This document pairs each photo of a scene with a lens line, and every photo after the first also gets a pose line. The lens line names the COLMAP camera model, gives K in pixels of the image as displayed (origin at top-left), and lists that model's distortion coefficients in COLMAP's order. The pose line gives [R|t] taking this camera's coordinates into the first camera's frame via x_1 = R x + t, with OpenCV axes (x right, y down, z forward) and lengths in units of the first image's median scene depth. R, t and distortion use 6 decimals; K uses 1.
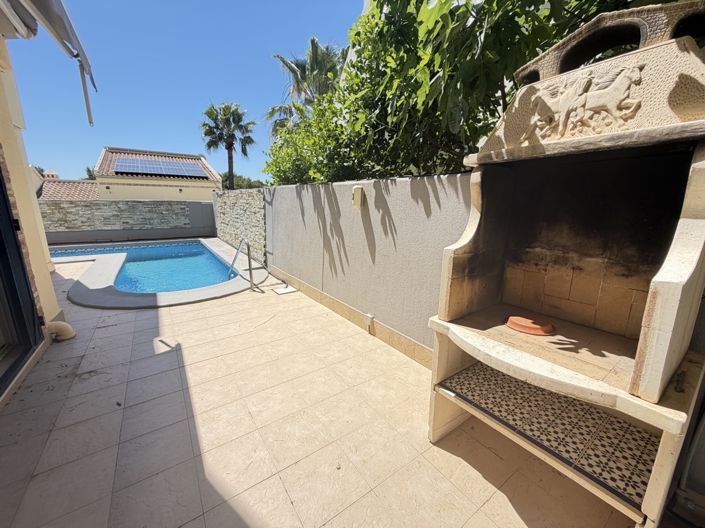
lens RADIAL K [[281.5, 0, 352.5], [0, 281.5, 264.0], [0, 0, 1]] dist [0.000067, 0.000172]
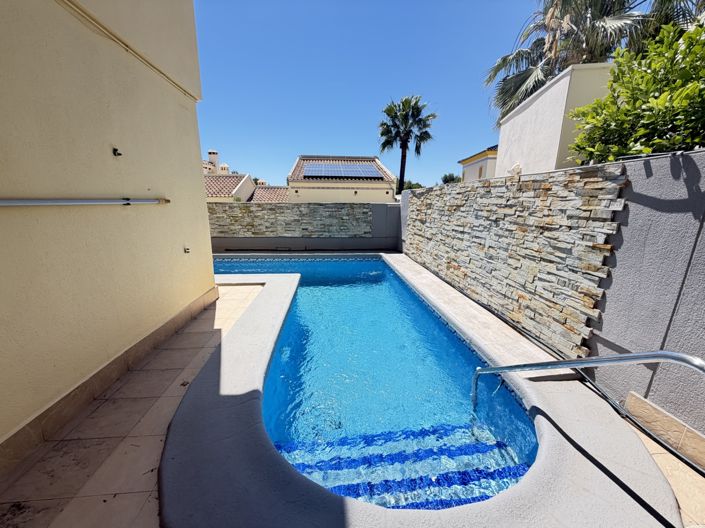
lens RADIAL K [[281.5, 0, 352.5], [0, 281.5, 264.0], [0, 0, 1]] dist [0.000067, 0.000172]
pose [[0.868474, 0.099000, -0.485749, -0.140464], [-0.103797, 0.994452, 0.017099, -0.038548], [0.484747, 0.035569, 0.873931, 0.179688]]
